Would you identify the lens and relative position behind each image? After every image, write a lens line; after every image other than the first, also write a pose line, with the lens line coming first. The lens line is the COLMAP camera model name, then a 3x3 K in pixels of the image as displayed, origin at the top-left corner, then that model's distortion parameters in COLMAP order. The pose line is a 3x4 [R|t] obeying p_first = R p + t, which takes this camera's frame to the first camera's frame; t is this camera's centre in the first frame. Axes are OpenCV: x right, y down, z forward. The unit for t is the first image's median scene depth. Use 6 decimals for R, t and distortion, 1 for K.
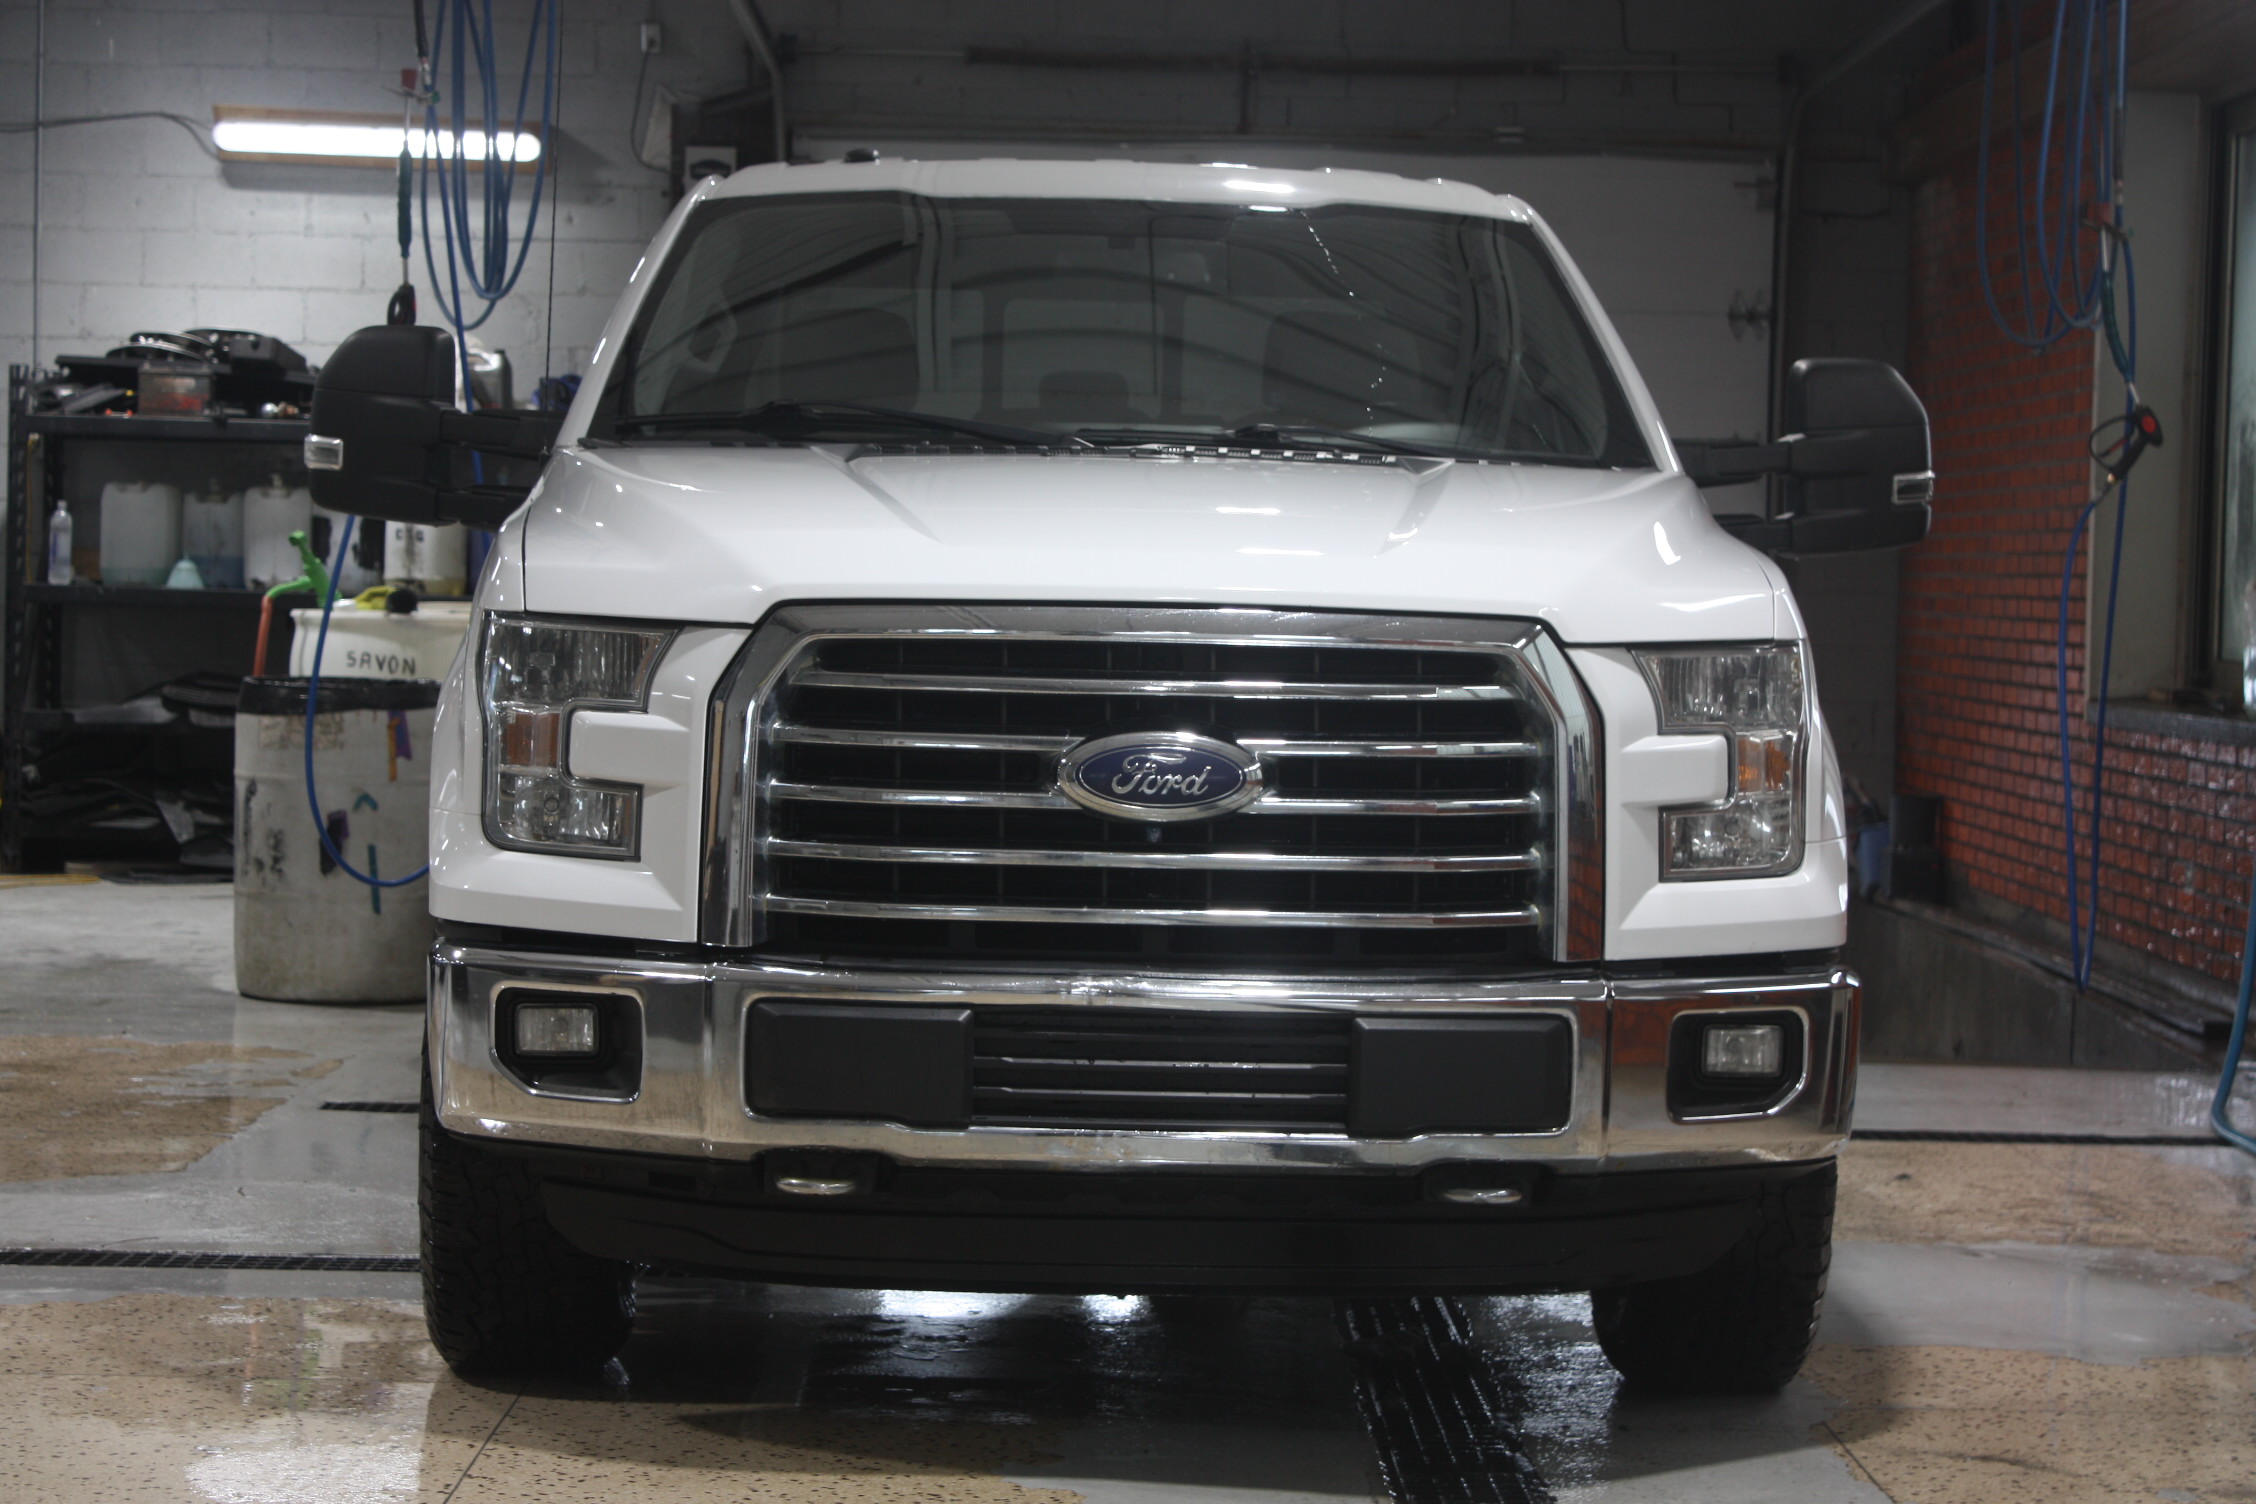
lens RADIAL K [[4603.4, 0, 1128.0], [0, 4603.4, 752.0], [0, 0, 1]] dist [0.012184, 0.403855]
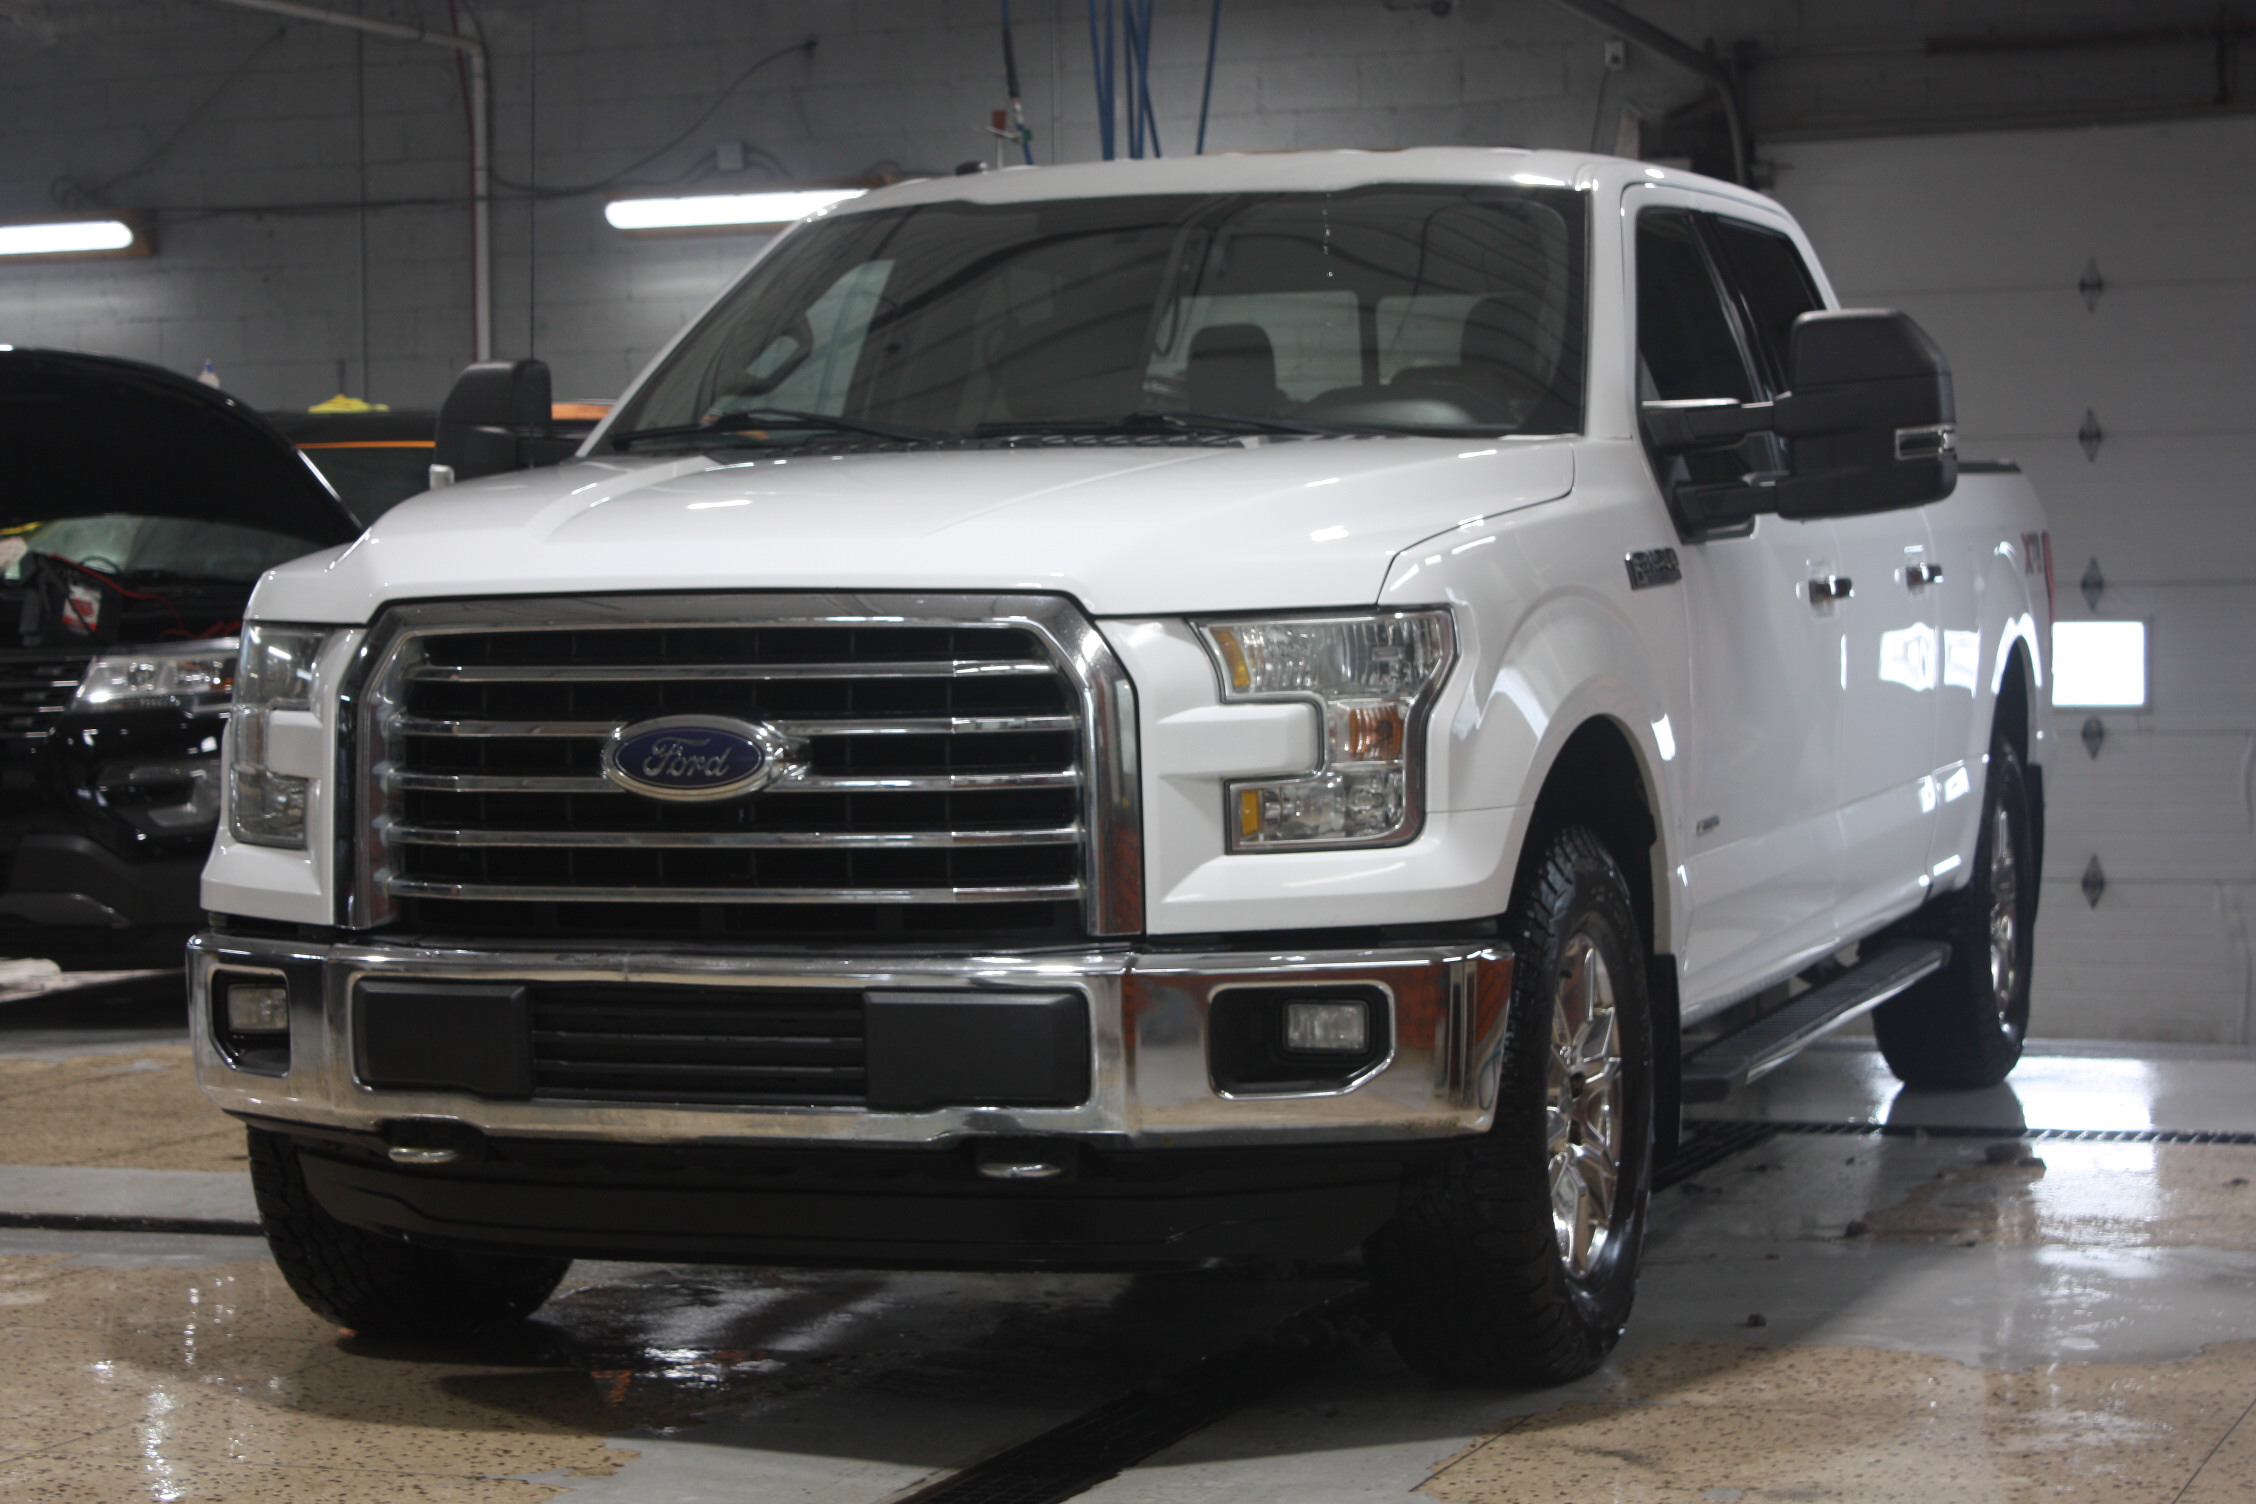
lens RADIAL K [[4554.0, 0, 1128.0], [0, 4554.0, 752.0], [0, 0, 1]] dist [0.076346, 0.243833]
pose [[0.934682, -0.023409, -0.354712, 0.445800], [0.021328, 0.999725, -0.009776, 0.015495], [0.354843, 0.001573, 0.934924, 0.081598]]
